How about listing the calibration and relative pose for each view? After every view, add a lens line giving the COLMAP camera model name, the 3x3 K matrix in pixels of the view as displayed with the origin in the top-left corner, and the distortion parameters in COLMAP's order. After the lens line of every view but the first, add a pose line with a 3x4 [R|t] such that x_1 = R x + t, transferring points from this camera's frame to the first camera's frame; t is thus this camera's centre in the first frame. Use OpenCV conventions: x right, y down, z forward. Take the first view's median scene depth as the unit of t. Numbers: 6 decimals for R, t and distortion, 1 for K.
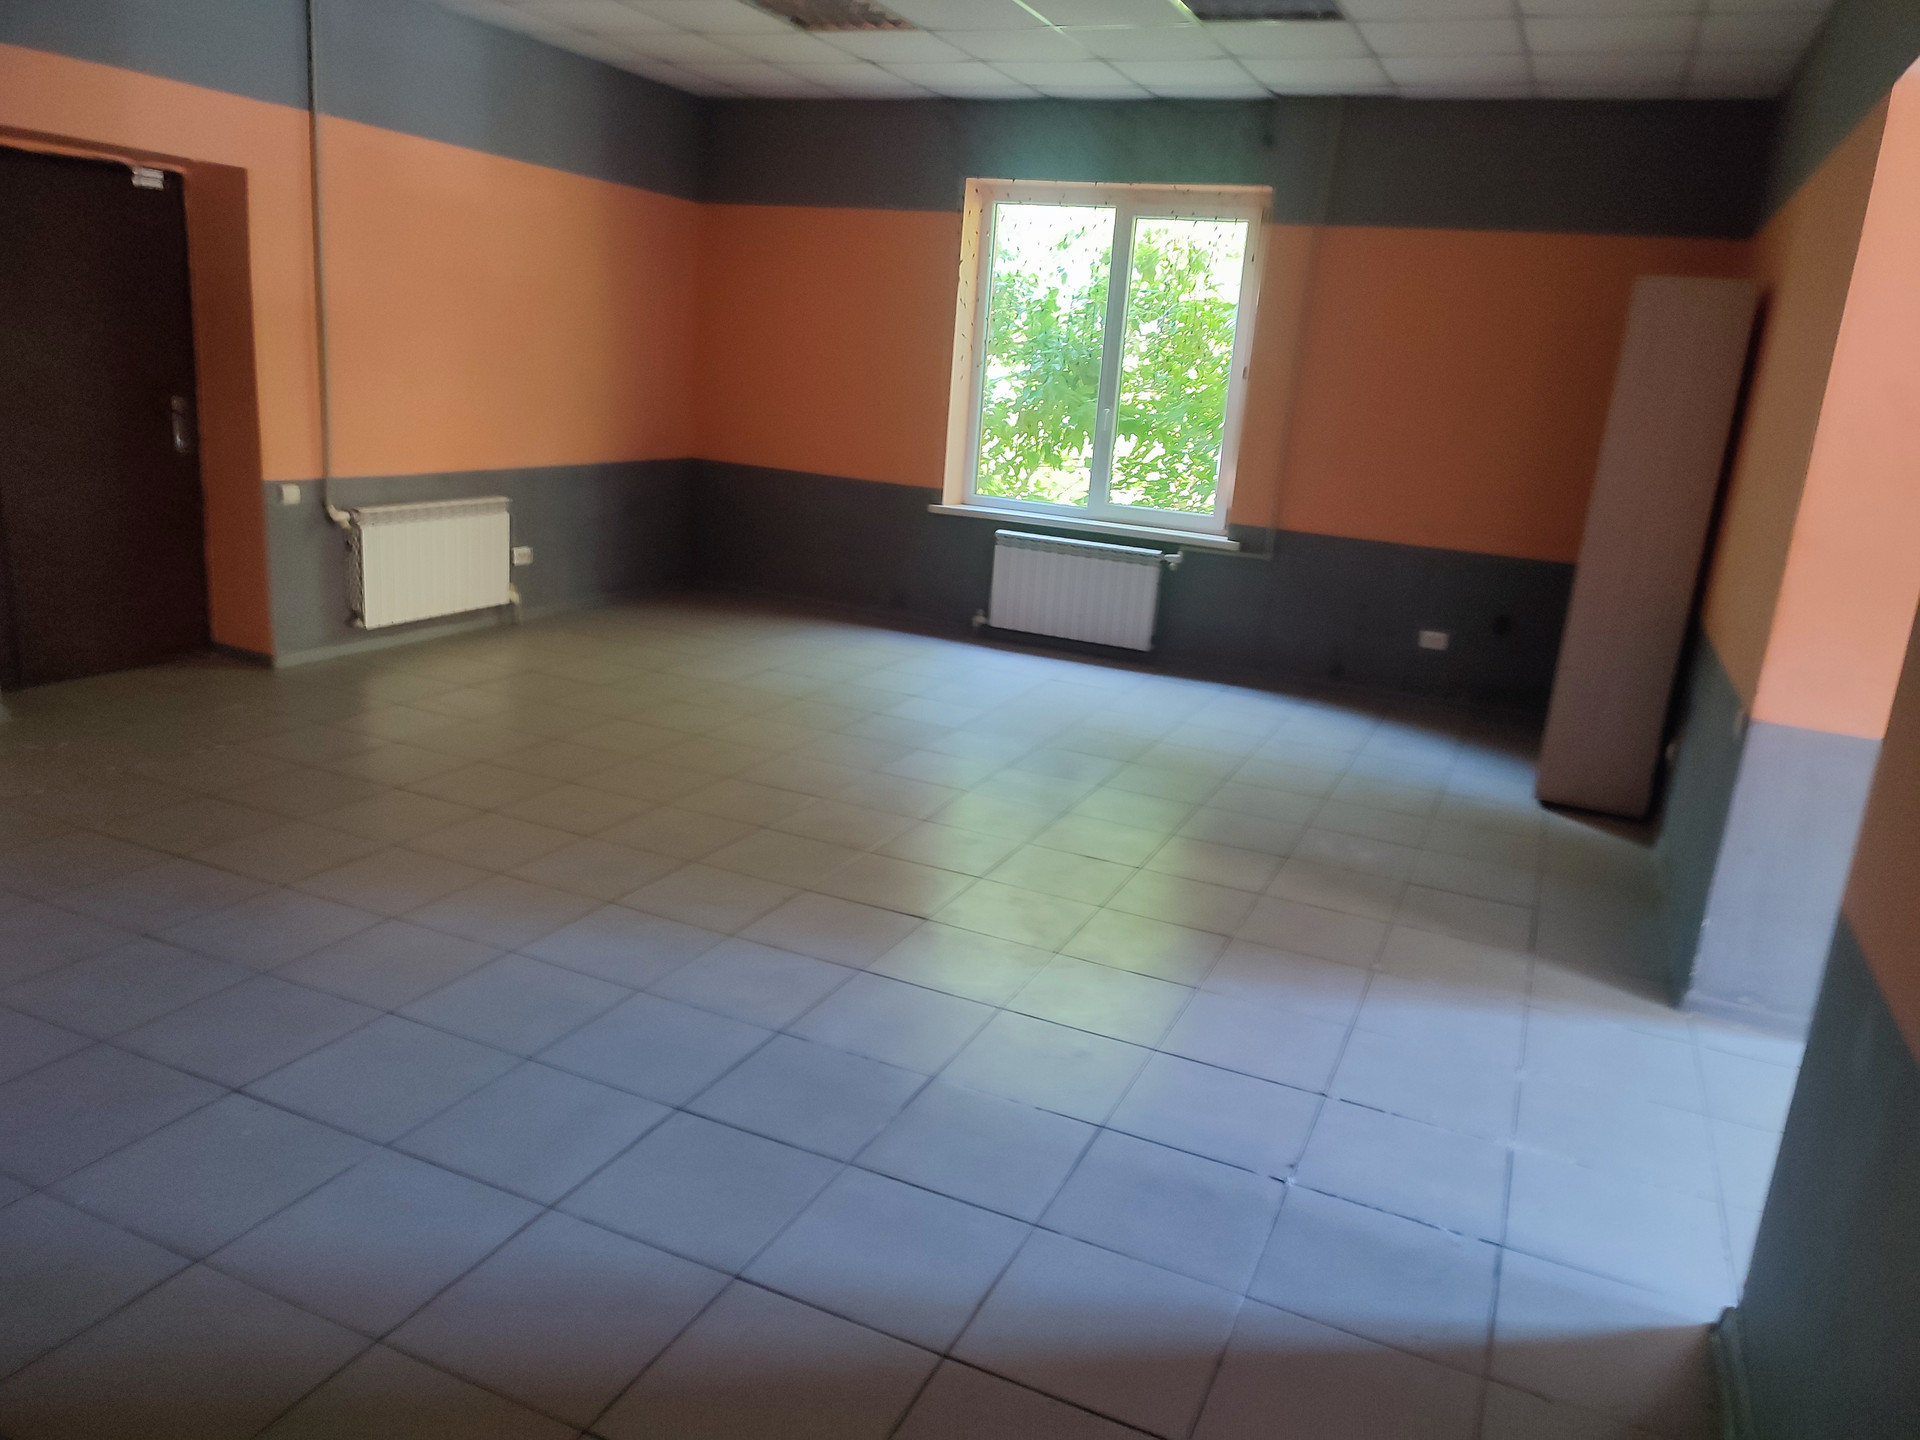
lens RADIAL K [[1385.7, 0, 960.0], [0, 1385.7, 720.0], [0, 0, 1]] dist [0.007993, 0.001796]
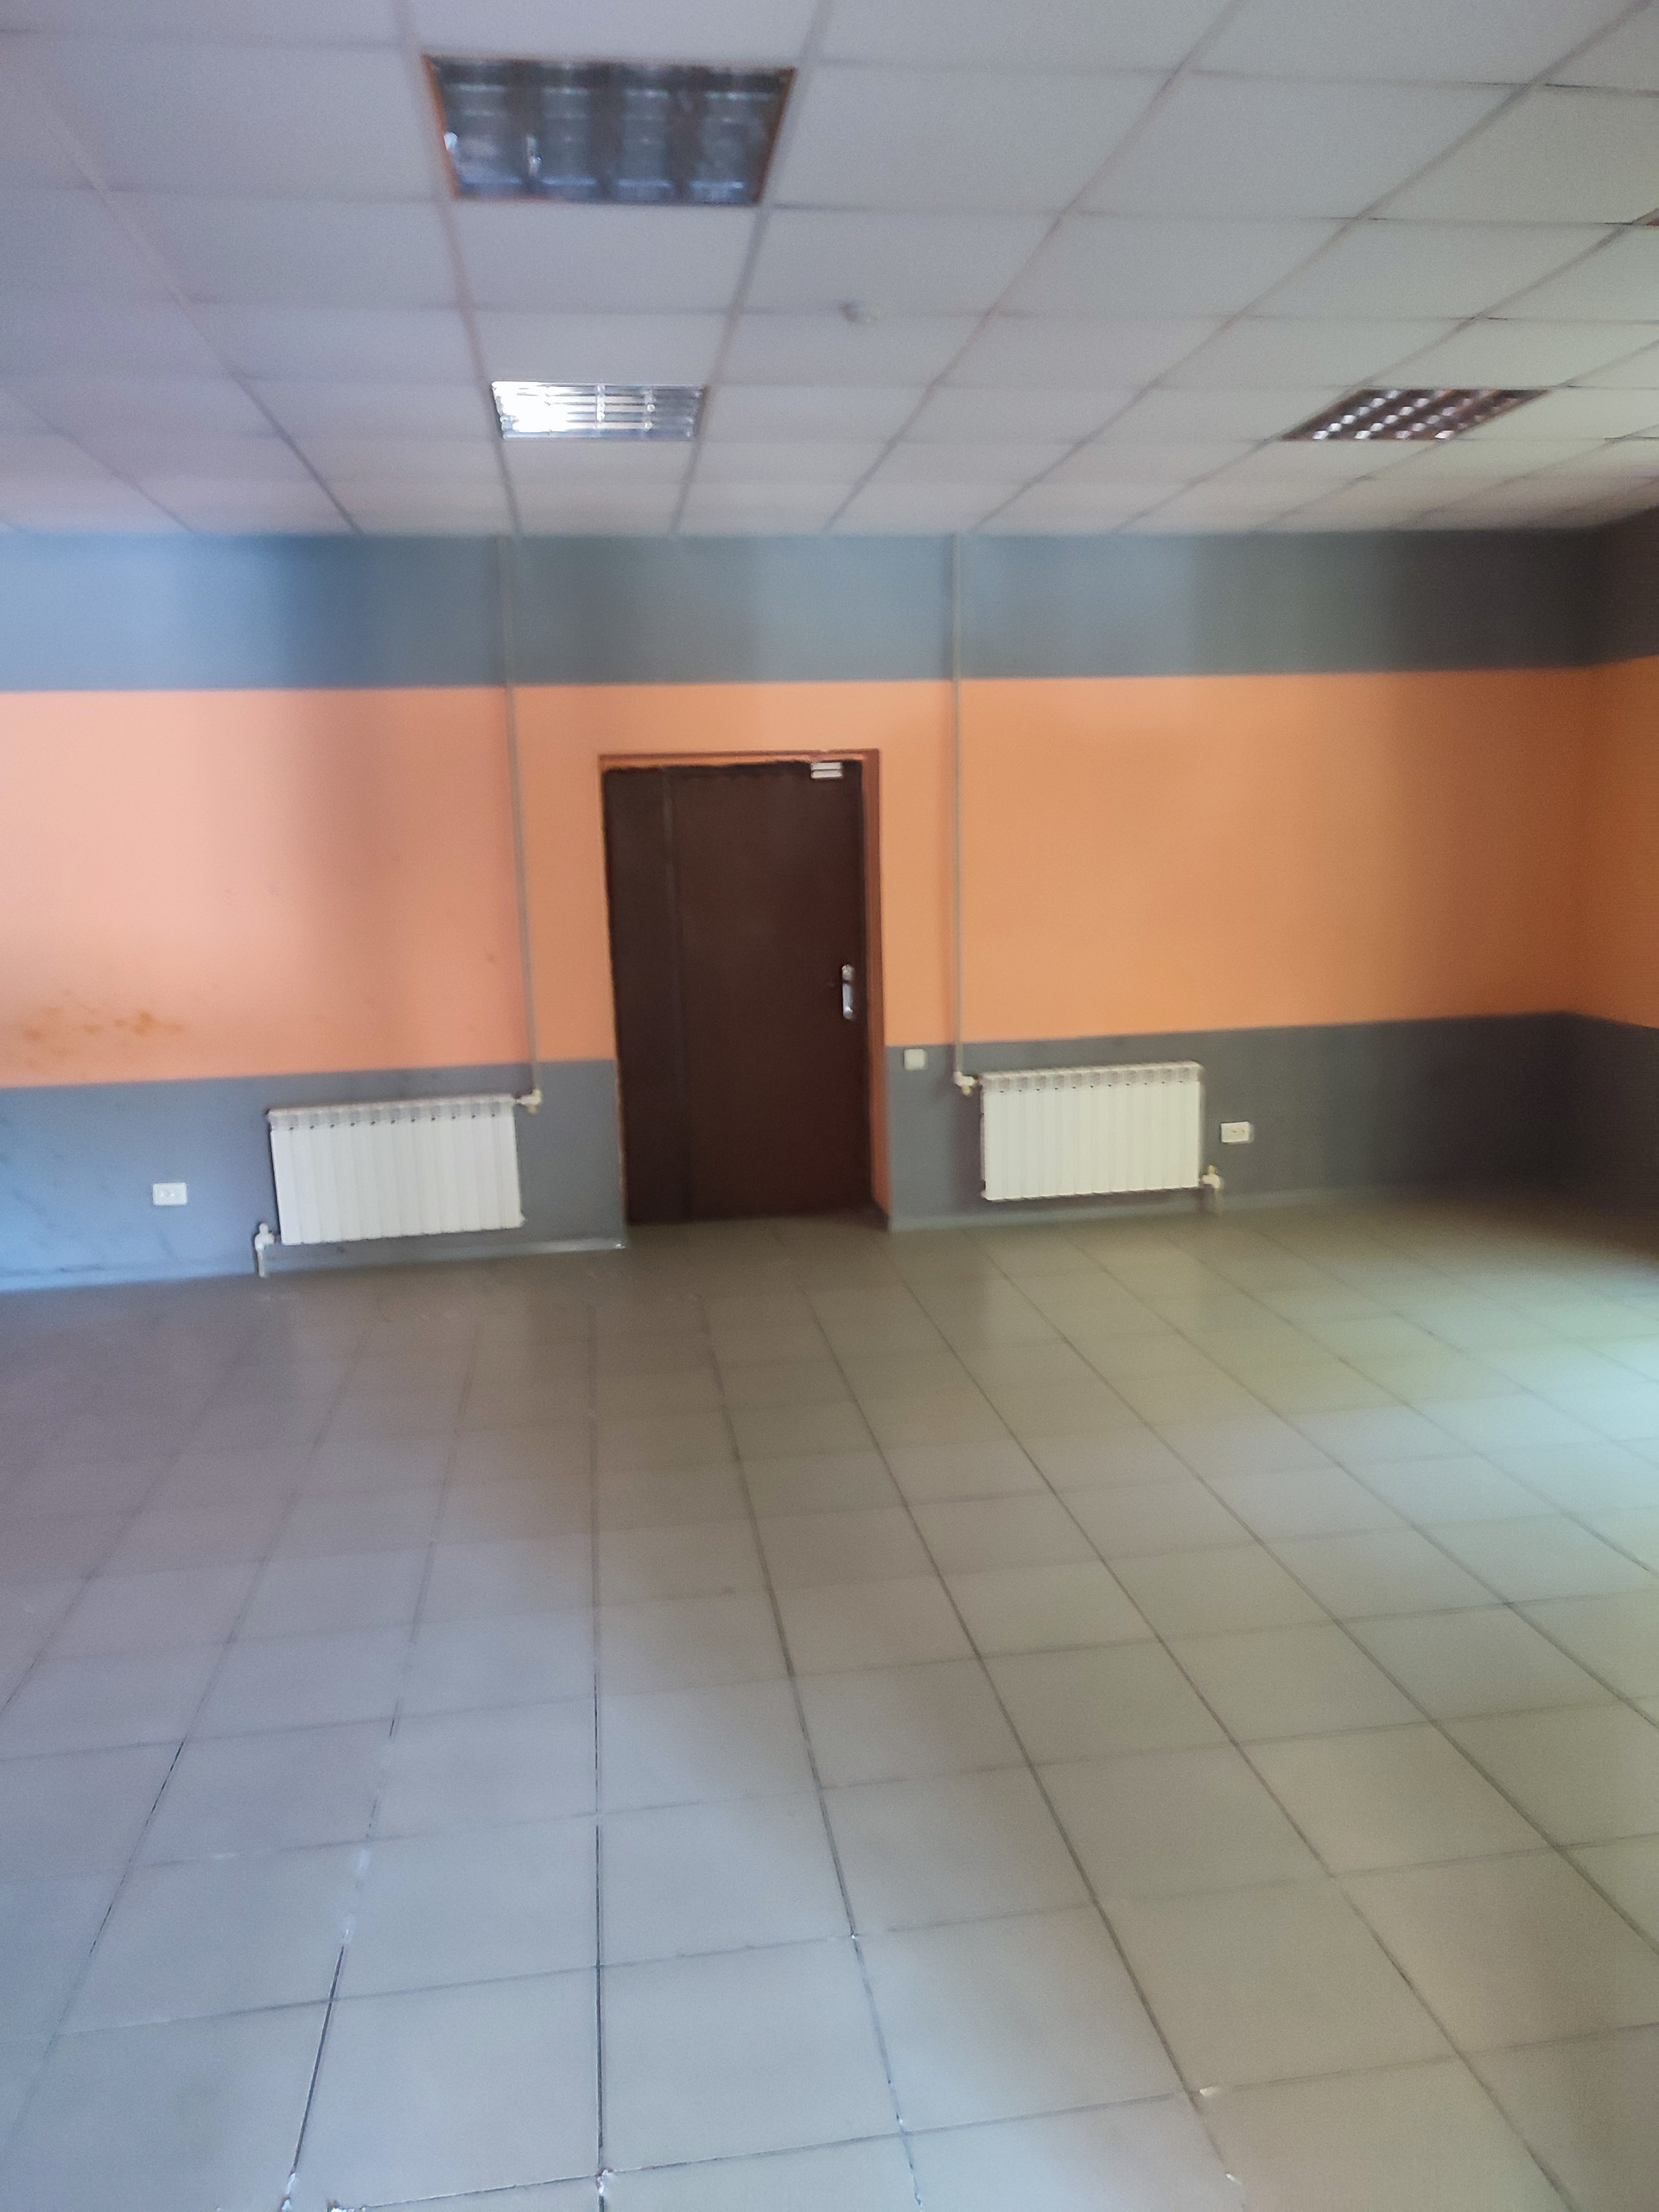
lens RADIAL K [[1596.5, 0, 881.0], [0, 1596.5, 1121.8], [0, 0, 1]] dist [0.007993, 0.001796]
pose [[0.536535, 0.058612, -0.841840, 0.453299], [-0.143134, 0.989451, -0.022336, -0.086170], [0.831651, 0.132480, 0.539264, 0.357893]]
